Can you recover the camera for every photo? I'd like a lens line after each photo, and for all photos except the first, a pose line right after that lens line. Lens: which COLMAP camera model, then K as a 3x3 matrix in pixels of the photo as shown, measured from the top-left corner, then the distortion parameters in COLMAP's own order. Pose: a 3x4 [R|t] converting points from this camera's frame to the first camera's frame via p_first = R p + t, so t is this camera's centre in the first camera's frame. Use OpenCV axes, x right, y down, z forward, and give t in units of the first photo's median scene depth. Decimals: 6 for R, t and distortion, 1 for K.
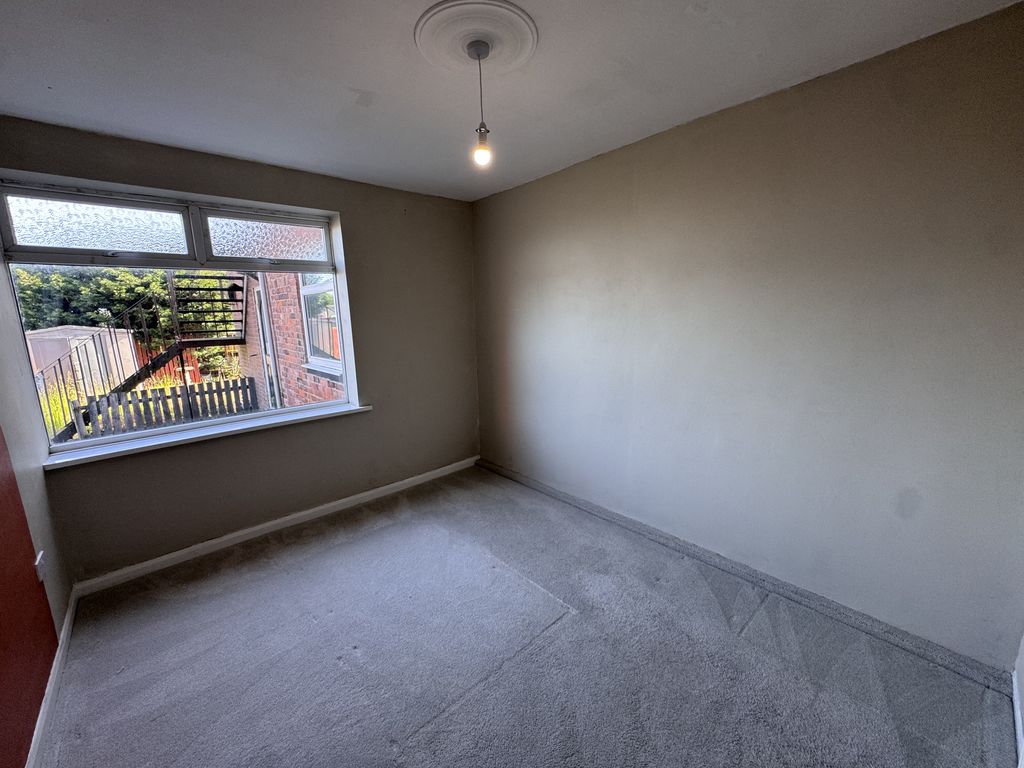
lens RADIAL K [[407.9, 0, 512.0], [0, 407.9, 384.0], [0, 0, 1]] dist [0.000142, -0.000095]
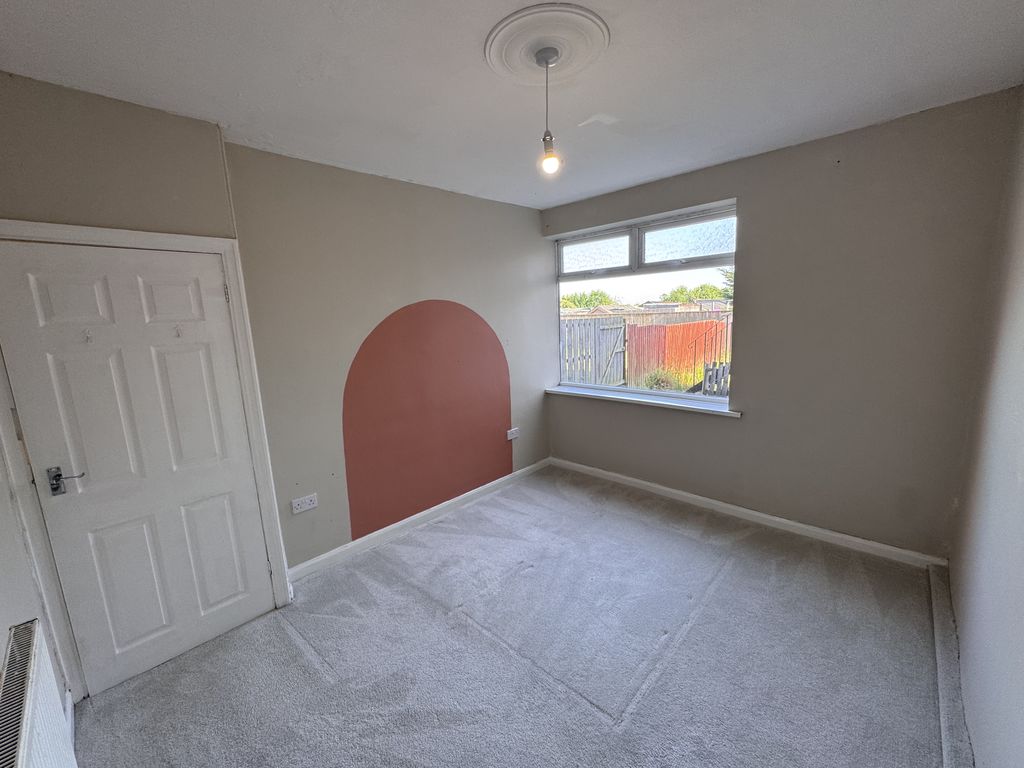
lens RADIAL K [[407.9, 0, 512.0], [0, 407.9, 384.0], [0, 0, 1]] dist [0.000142, -0.000095]
pose [[0.083416, 0.192211, -0.977802, 0.562070], [-0.137039, 0.974112, 0.179795, -0.119467], [0.987047, 0.119000, 0.107597, 0.500667]]
